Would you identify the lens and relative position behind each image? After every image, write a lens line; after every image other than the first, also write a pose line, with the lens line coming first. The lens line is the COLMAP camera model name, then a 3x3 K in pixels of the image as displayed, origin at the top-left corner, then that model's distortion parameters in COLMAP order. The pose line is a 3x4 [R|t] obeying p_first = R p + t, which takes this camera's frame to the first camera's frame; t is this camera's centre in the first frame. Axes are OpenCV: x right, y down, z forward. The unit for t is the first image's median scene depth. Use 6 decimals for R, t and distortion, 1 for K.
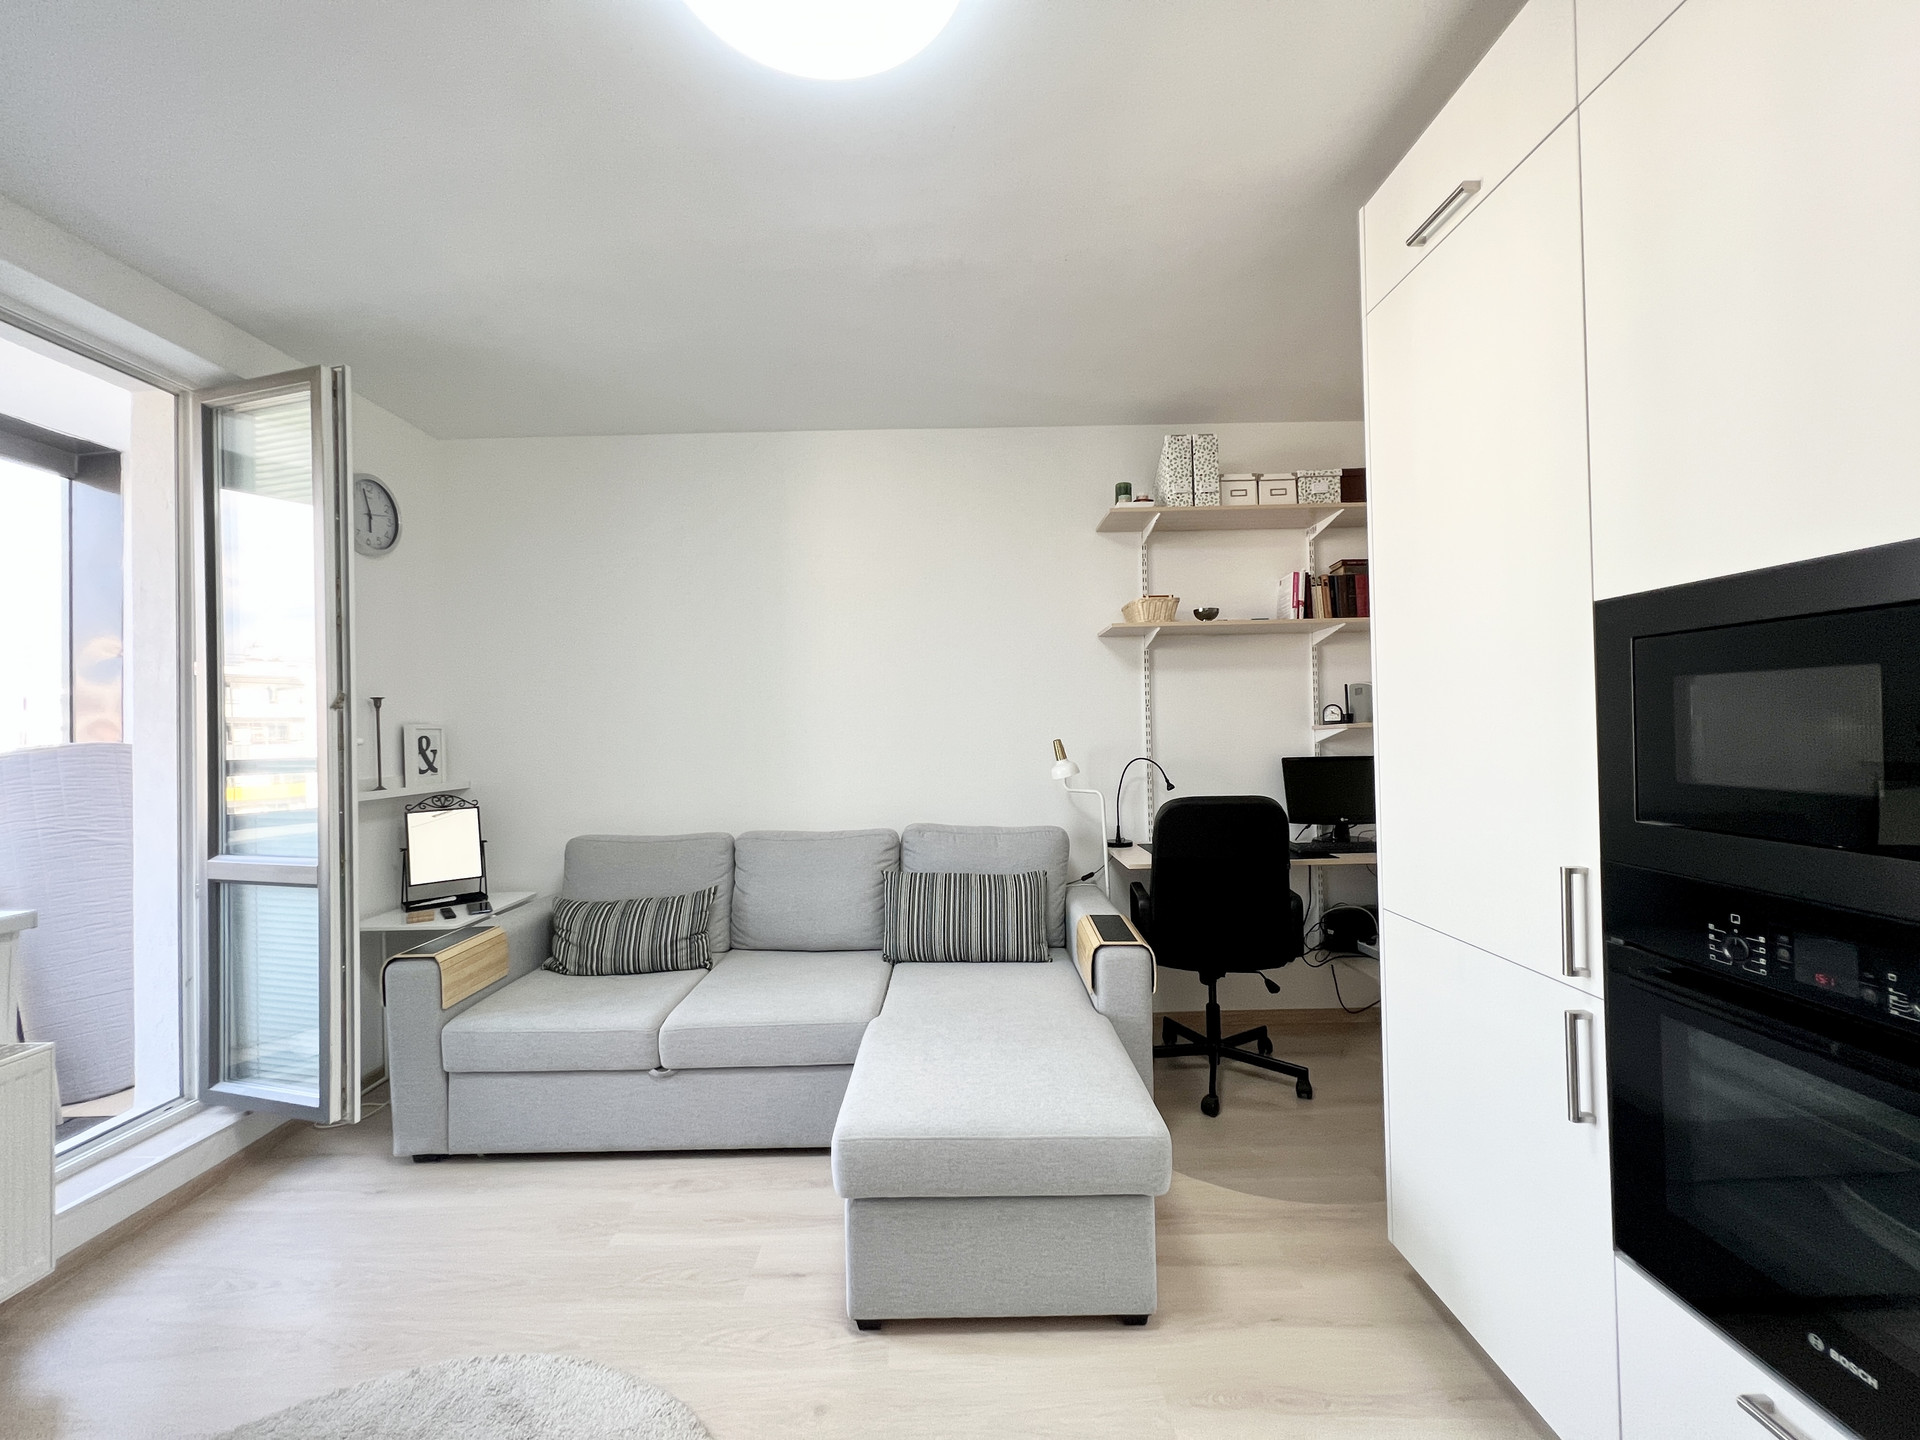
lens RADIAL K [[772.1, 0, 960.0], [0, 772.1, 720.0], [0, 0, 1]] dist [-0.001213, 0.000032]
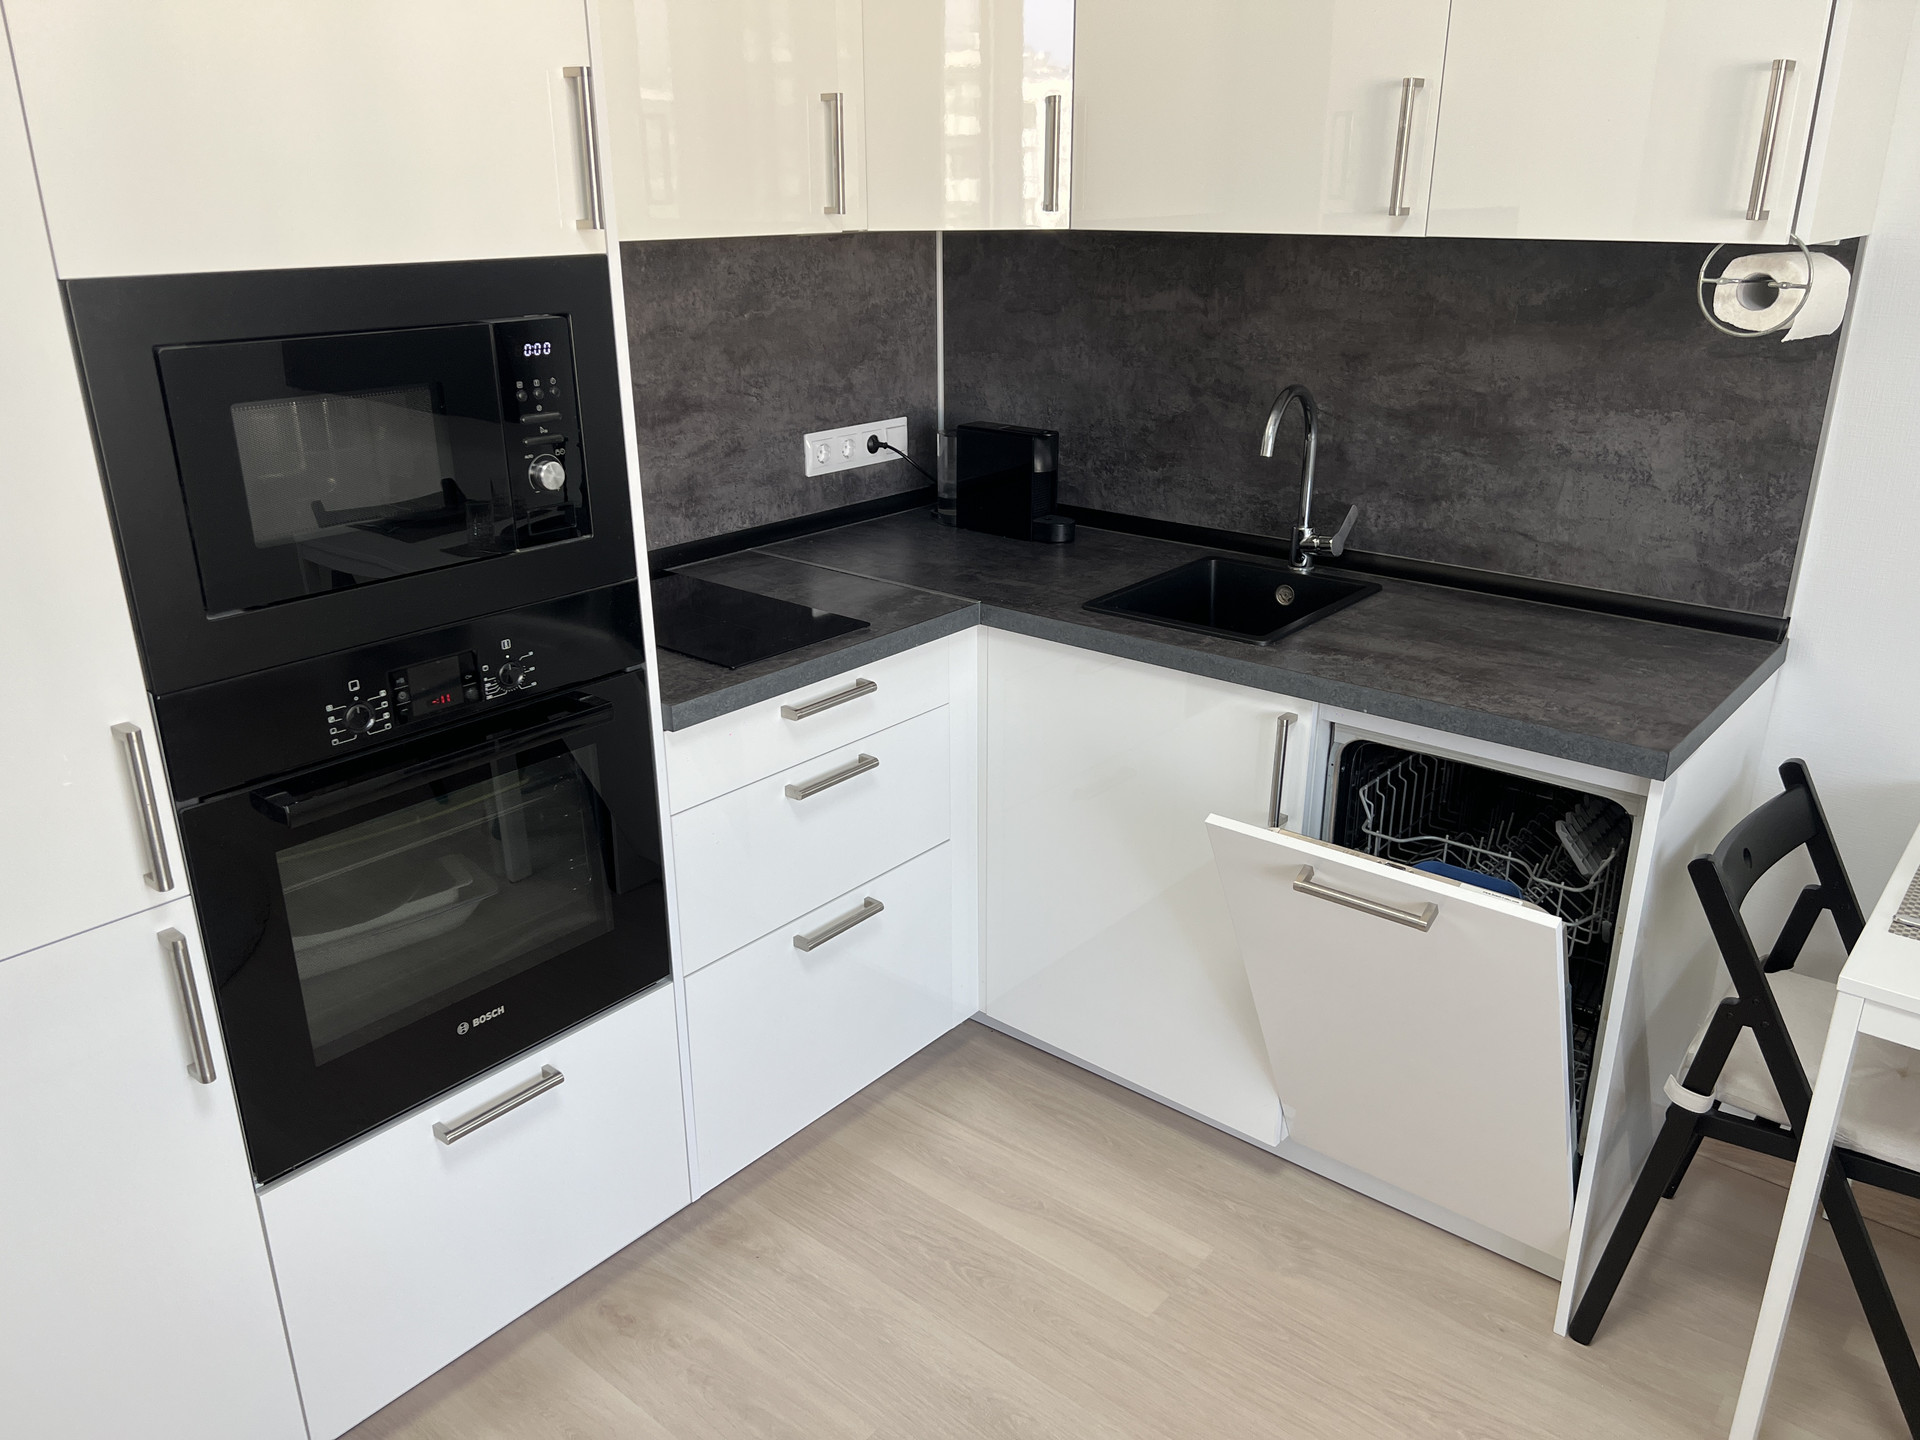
lens RADIAL K [[1446.4, 0, 958.5], [0, 1446.4, 729.0], [0, 0, 1]] dist [0.050470, -0.059276]
pose [[-0.765452, -0.206201, 0.609561, -0.172341], [0.014012, 0.941703, 0.336154, -0.078201], [-0.643340, 0.265851, -0.717939, 0.578881]]
